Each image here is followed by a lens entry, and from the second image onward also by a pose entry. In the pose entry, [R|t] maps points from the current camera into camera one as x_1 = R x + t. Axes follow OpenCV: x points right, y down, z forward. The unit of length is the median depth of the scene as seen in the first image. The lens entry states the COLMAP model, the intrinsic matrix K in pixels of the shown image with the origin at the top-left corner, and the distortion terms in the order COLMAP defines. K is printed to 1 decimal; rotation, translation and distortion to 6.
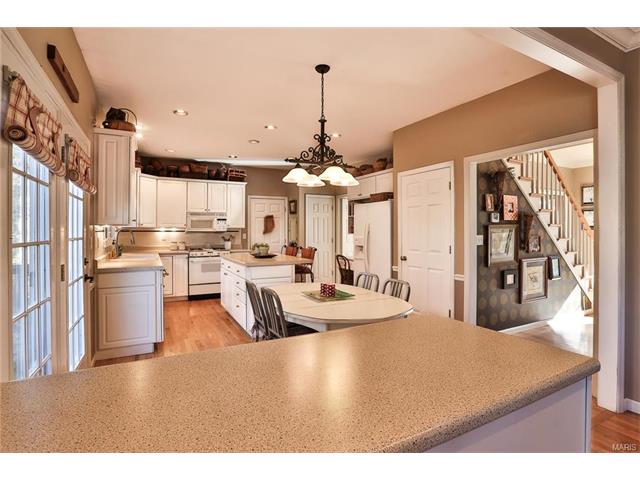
lens RADIAL K [[323.4, 0, 327.0], [0, 323.4, 234.7], [0, 0, 1]] dist [-0.025021, 0.000696]
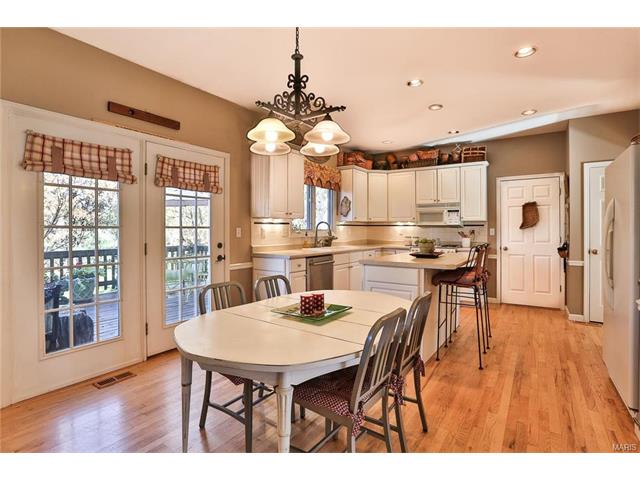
lens RADIAL K [[330.9, 0, 319.1], [0, 330.9, 228.9], [0, 0, 1]] dist [-0.069391, 0.000361]
pose [[0.445176, 0.002969, -0.895438, 0.273719], [-0.013522, 0.999903, -0.003407, 0.006493], [0.895341, 0.013625, 0.445173, 0.323759]]
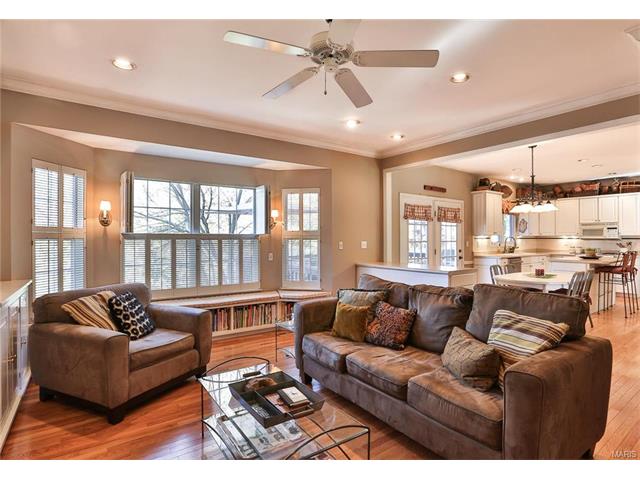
lens RADIAL K [[343.4, 0, 320.0], [0, 343.4, 240.0], [0, 0, 1]] dist [-0.027197, 0.000897]
pose [[0.117583, 0.006780, -0.993040, 0.737920], [-0.012059, 0.999913, 0.005399, 0.000142], [0.992990, 0.011341, 0.117654, -0.161719]]
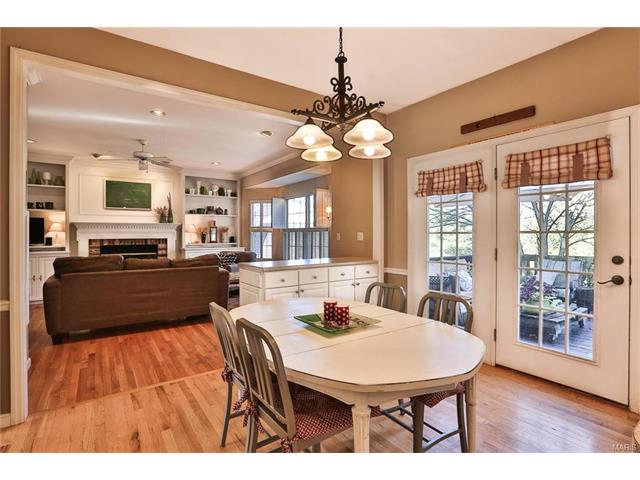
lens RADIAL K [[323.4, 0, 327.0], [0, 323.4, 234.7], [0, 0, 1]] dist [-0.025021, 0.000696]
pose [[-0.993440, 0.004902, -0.114245, 0.041148], [0.003374, 0.999902, 0.013561, 0.002126], [0.114301, 0.013087, -0.993360, 0.730735]]
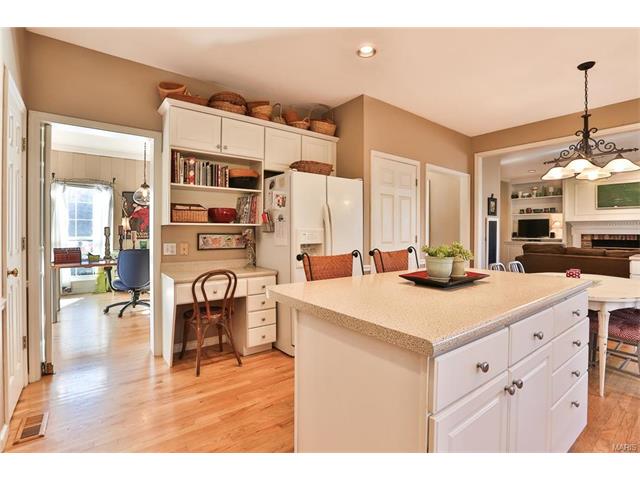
lens RADIAL K [[309.4, 0, 321.6], [0, 309.4, 233.4], [0, 0, 1]] dist [-0.002862, -0.000352]
pose [[-0.168250, -0.005289, 0.985730, -0.375067], [0.009186, 0.999934, 0.006933, 0.006296], [-0.985702, 0.010221, -0.168190, 0.885238]]
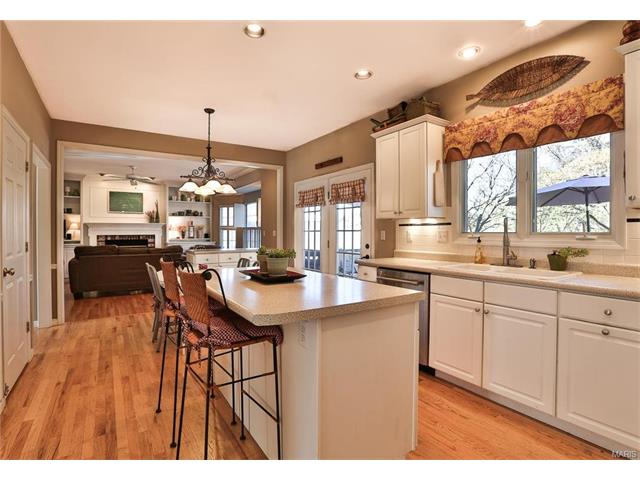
lens RADIAL K [[327.4, 0, 308.0], [0, 327.4, 232.7], [0, 0, 1]] dist [-0.019173, 0.000140]
pose [[-0.999047, 0.003481, -0.043519, -0.166835], [0.002842, 0.999888, 0.014725, -0.001367], [0.043566, 0.014587, -0.998944, 1.069815]]
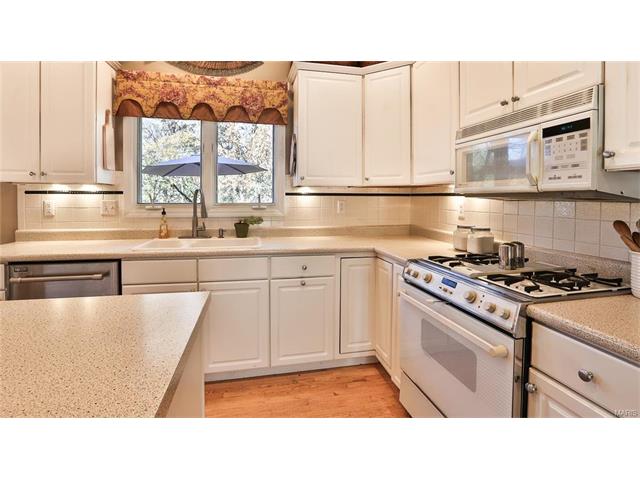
lens RADIAL K [[310.8, 0, 322.1], [0, 310.8, 202.9], [0, 0, 1]] dist [-0.039968, 0.000372]
pose [[-0.289727, 0.017047, -0.956958, -0.118226], [-0.014232, 0.999654, 0.022116, -0.006012], [0.957004, 0.020027, -0.289384, 0.927402]]
